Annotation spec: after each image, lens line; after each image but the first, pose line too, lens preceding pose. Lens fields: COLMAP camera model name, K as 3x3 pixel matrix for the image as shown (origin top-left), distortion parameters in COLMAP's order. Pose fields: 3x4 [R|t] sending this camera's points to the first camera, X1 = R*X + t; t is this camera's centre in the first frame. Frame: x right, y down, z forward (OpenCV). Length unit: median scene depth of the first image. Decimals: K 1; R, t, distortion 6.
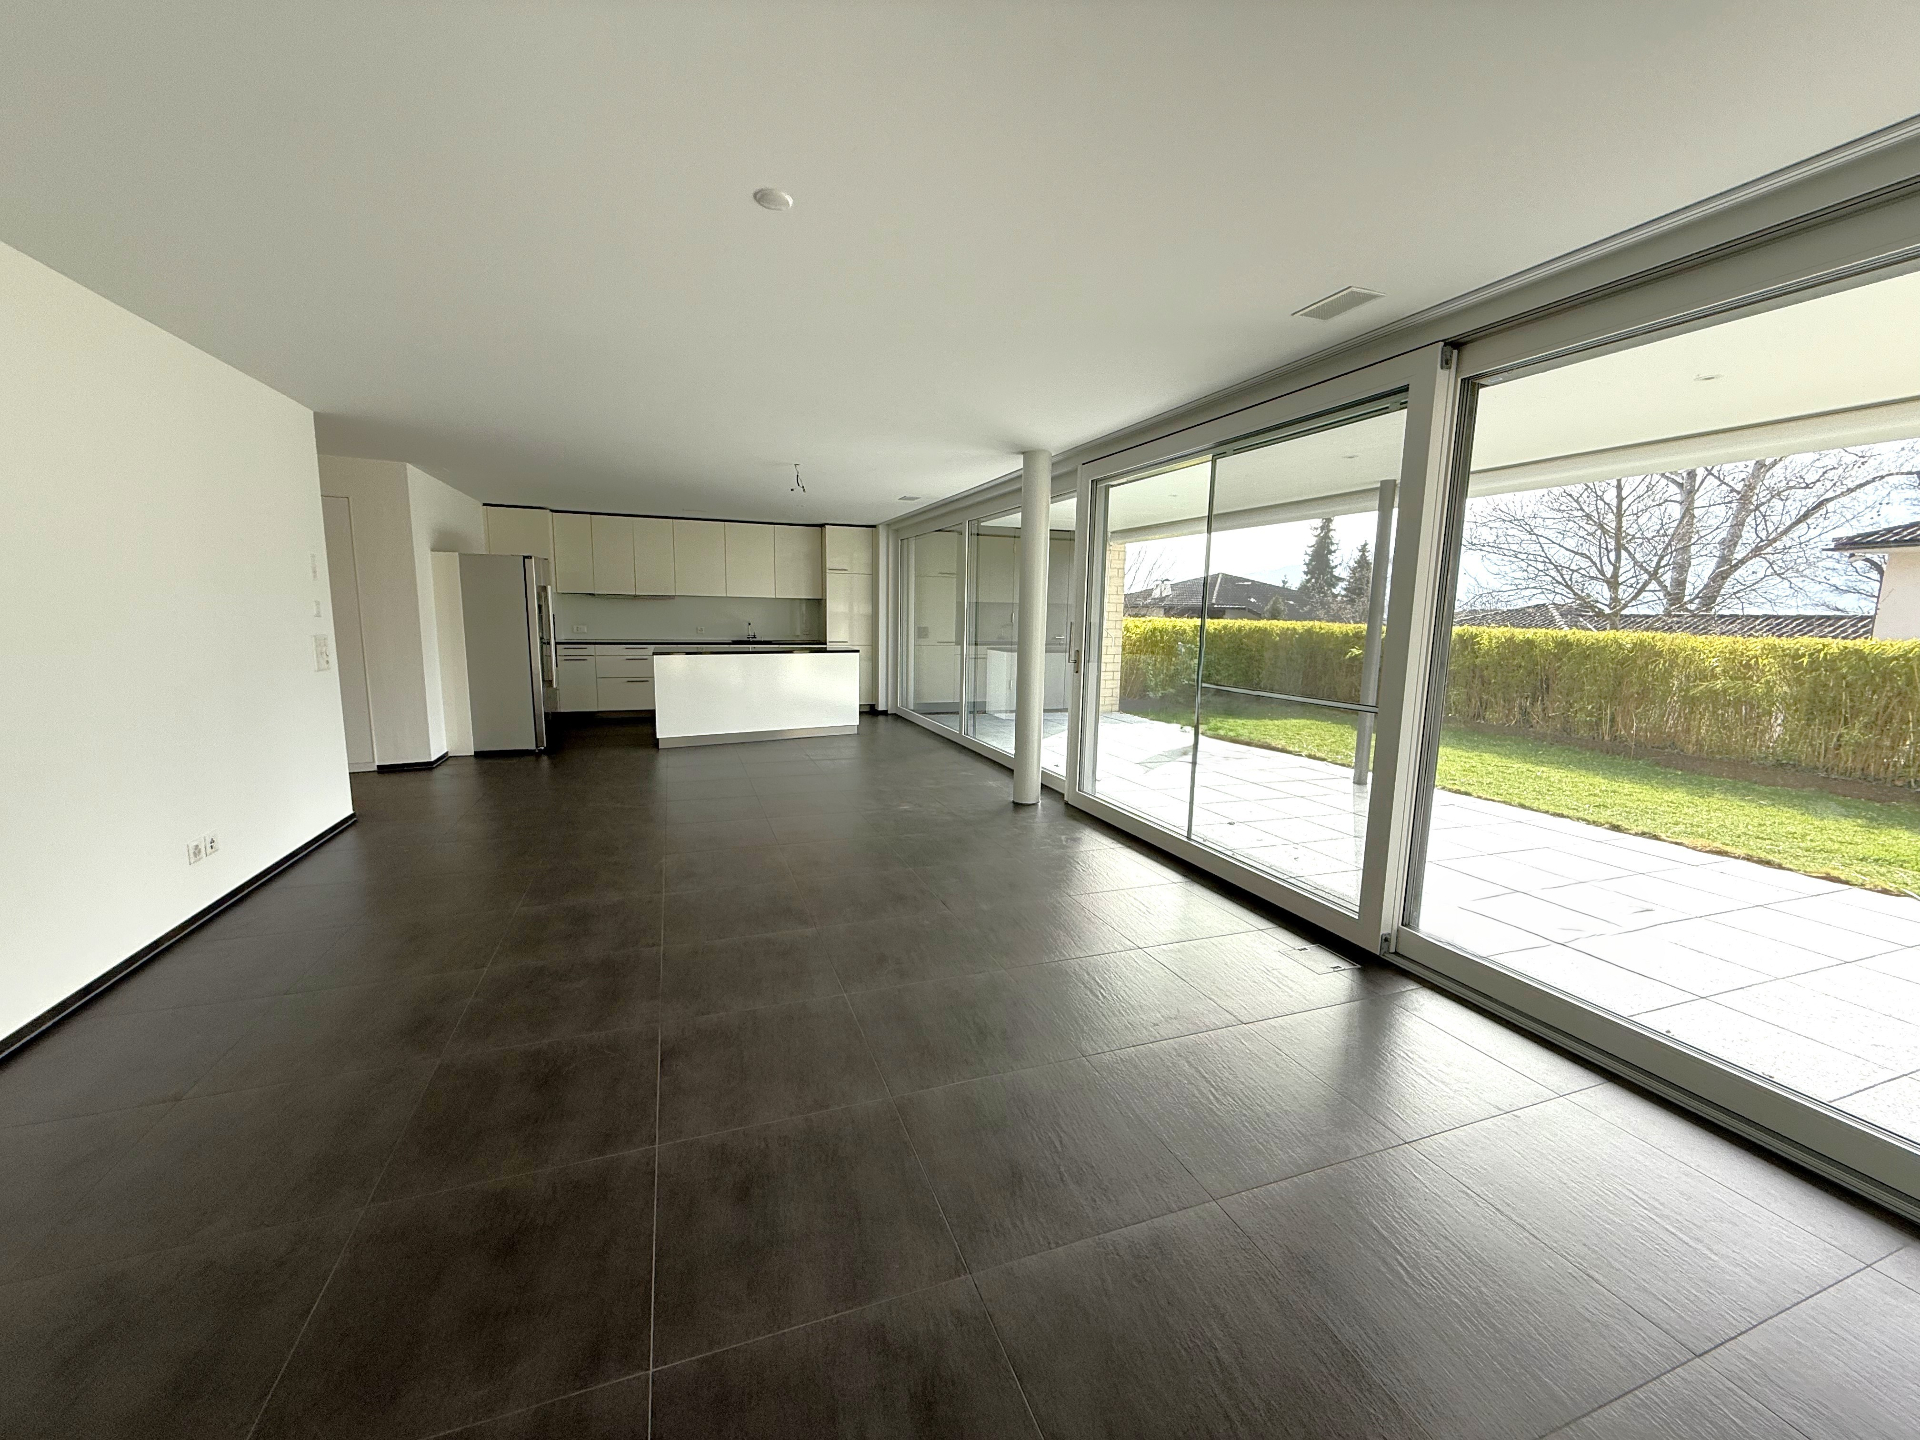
lens RADIAL K [[766.7, 0, 960.6], [0, 766.7, 733.2], [0, 0, 1]] dist [0.002854, 0.000483]
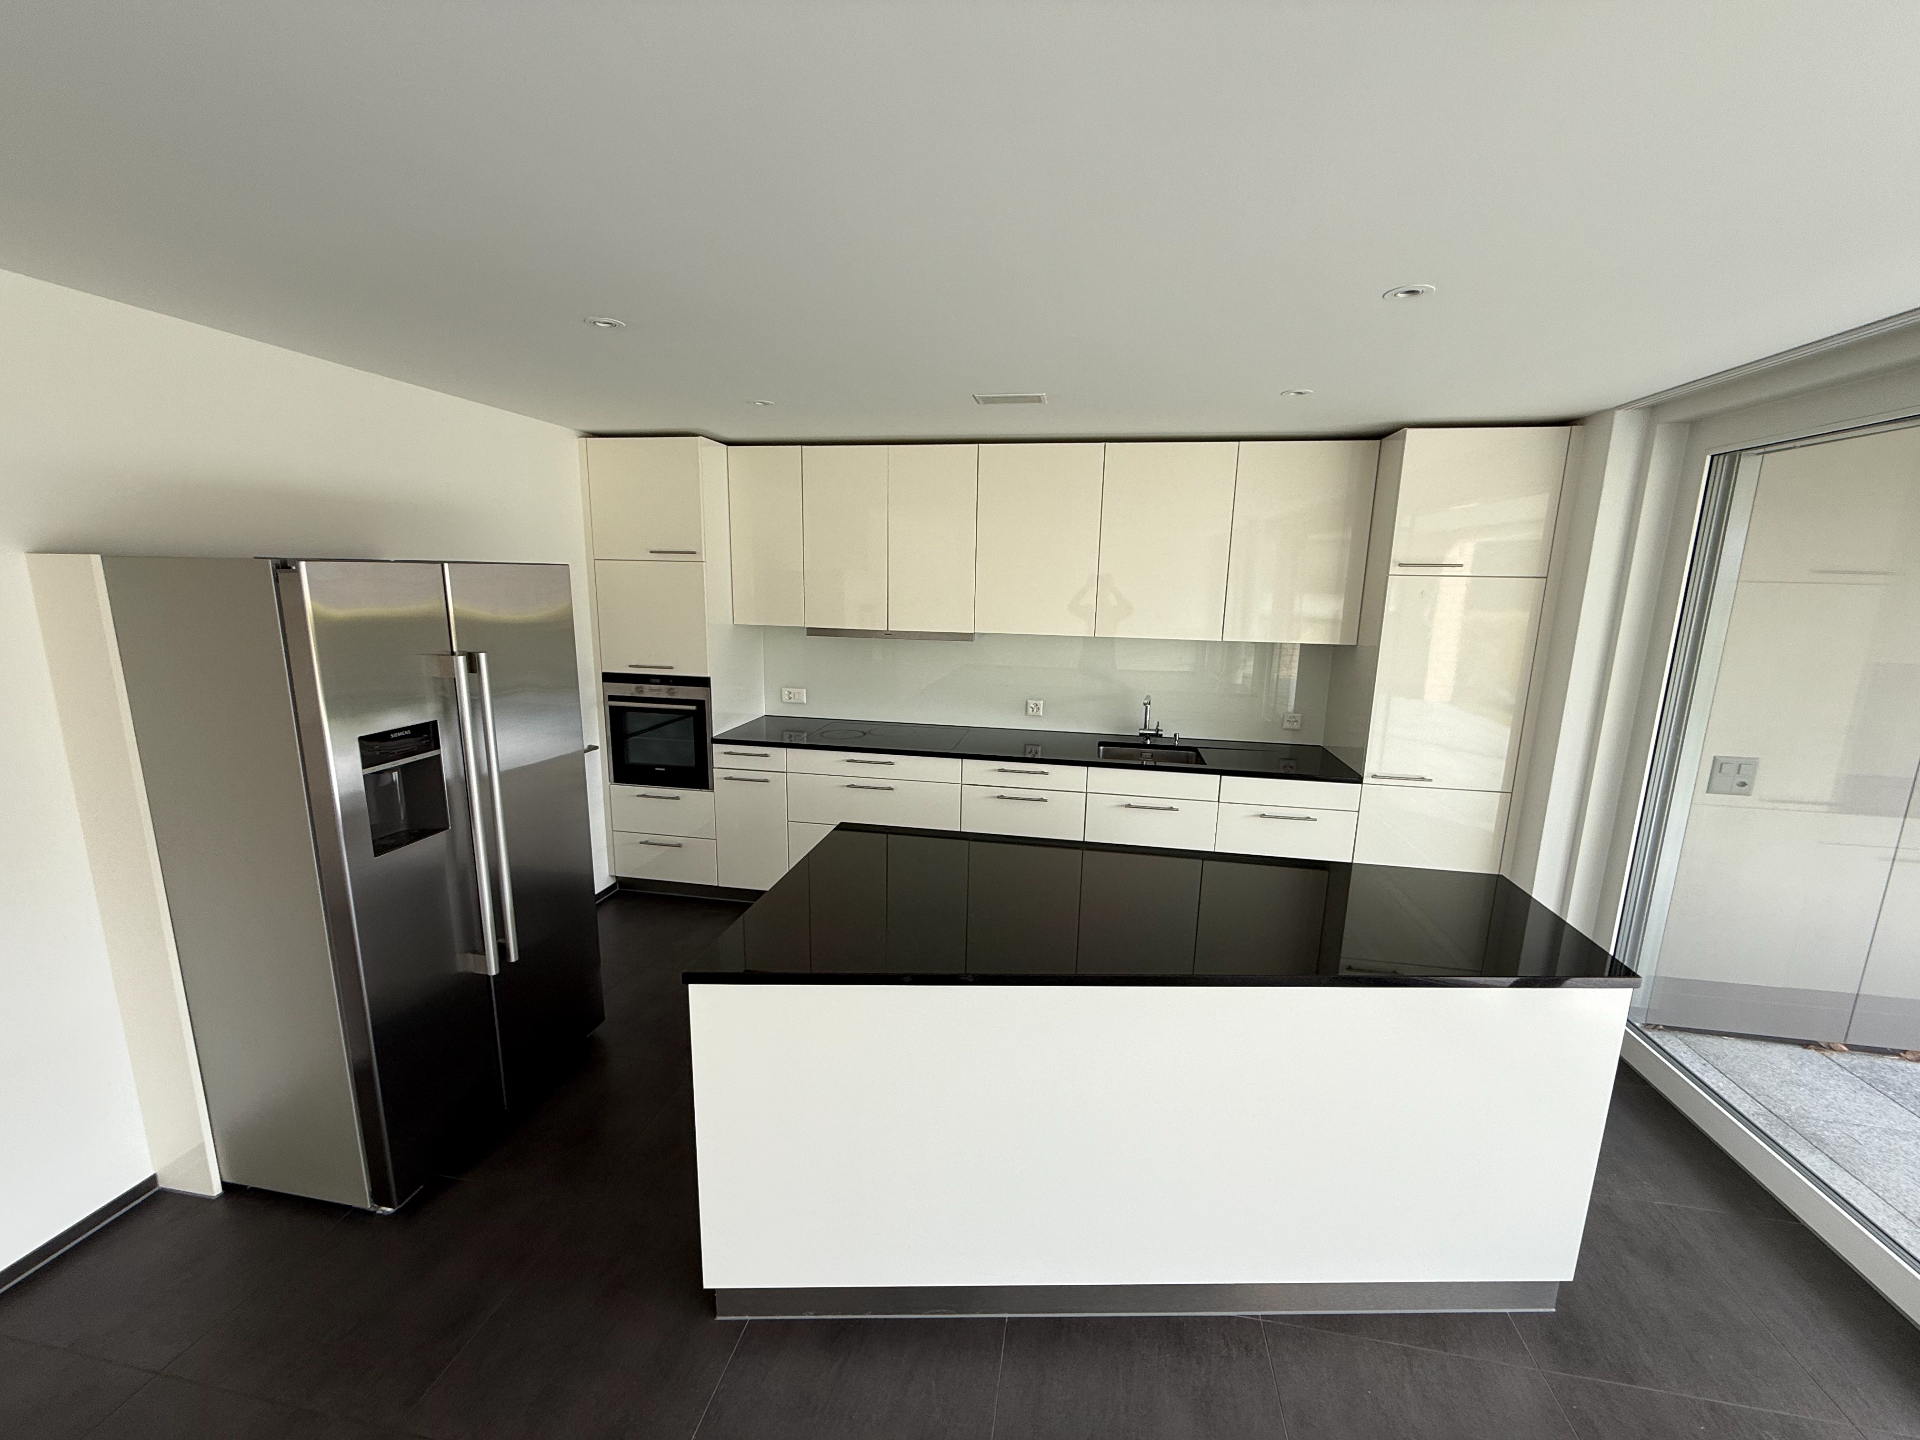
lens RADIAL K [[766.7, 0, 951.2], [0, 766.7, 722.0], [0, 0, 1]] dist [0.002854, 0.000483]
pose [[0.856274, 0.101219, -0.506507, -0.163170], [-0.088012, 0.994863, 0.050023, -0.143853], [0.508968, 0.001745, 0.860783, 0.613013]]
